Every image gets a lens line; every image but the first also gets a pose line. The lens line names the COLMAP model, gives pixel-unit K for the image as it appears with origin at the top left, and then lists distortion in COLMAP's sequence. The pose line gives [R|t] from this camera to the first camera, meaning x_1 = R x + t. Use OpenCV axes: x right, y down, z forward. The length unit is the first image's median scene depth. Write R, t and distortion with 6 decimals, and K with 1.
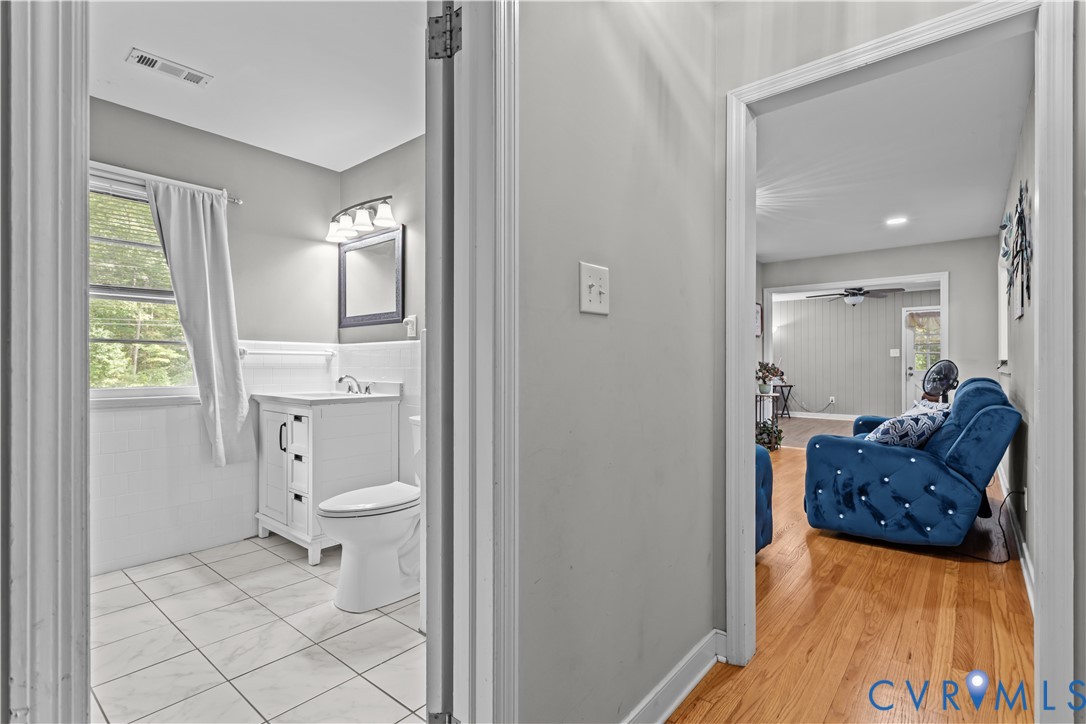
lens RADIAL K [[513.1, 0, 540.4], [0, 513.1, 362.2], [0, 0, 1]] dist [0.001150, 0.000689]
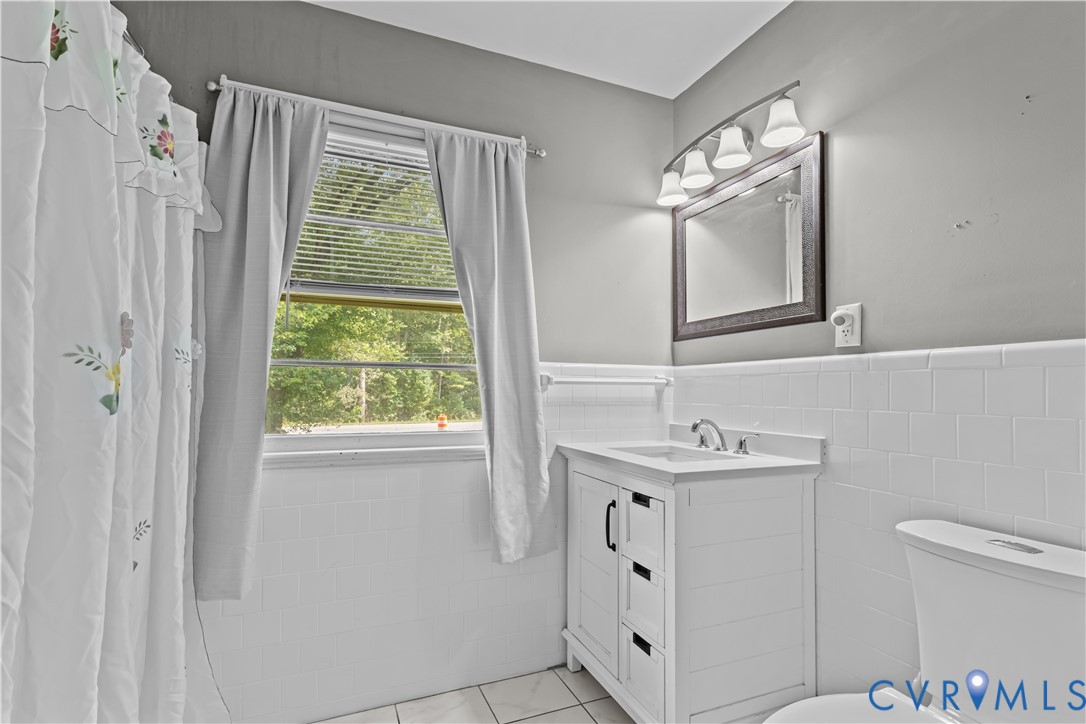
lens RADIAL K [[516.8, 0, 547.8], [0, 516.8, 374.8], [0, 0, 1]] dist [0.007904, 0.000344]
pose [[0.894010, -0.012199, -0.447880, -0.276249], [0.000969, 0.999680, -0.025294, -0.009967], [0.448045, 0.022179, 0.893736, 0.402898]]
